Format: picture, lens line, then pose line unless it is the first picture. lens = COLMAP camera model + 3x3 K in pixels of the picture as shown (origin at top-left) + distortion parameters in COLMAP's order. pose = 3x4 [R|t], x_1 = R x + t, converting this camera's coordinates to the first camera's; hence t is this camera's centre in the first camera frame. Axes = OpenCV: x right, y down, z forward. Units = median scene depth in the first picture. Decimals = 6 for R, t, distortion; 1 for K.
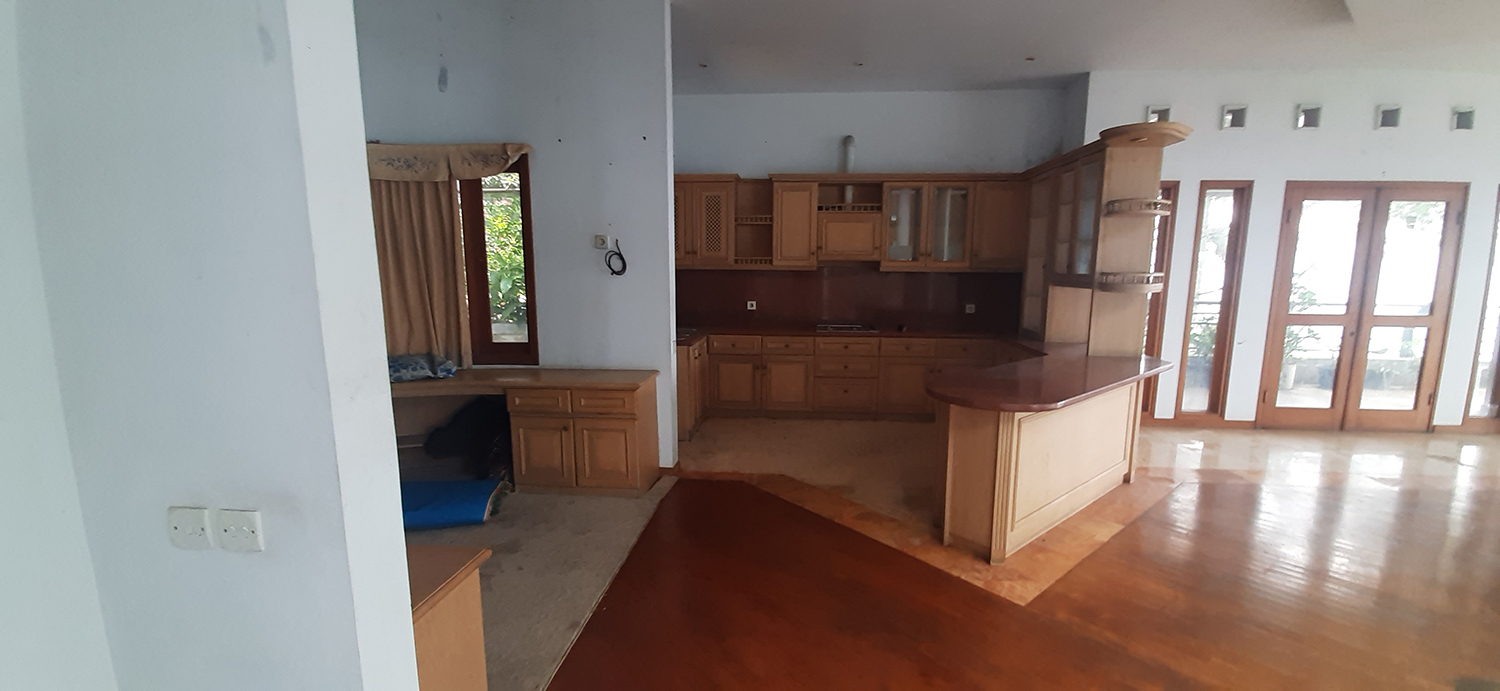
lens RADIAL K [[578.5, 0, 753.5], [0, 578.5, 360.8], [0, 0, 1]] dist [0.012164, -0.012997]
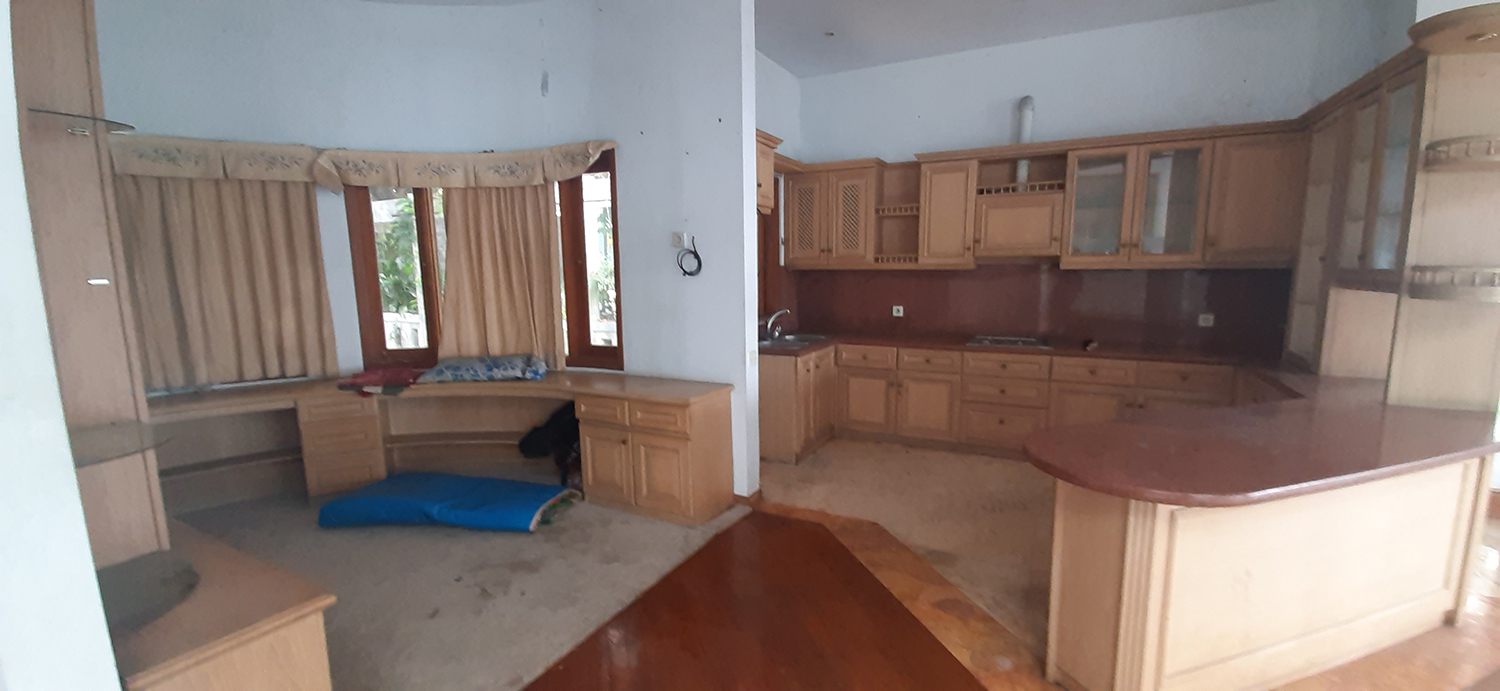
lens RADIAL K [[578.5, 0, 753.5], [0, 578.5, 360.8], [0, 0, 1]] dist [0.012164, -0.012997]
pose [[0.925051, 0.047025, -0.376920, 0.187517], [-0.048797, 0.998797, 0.004851, -0.024257], [0.376695, 0.013905, 0.926233, 0.191720]]
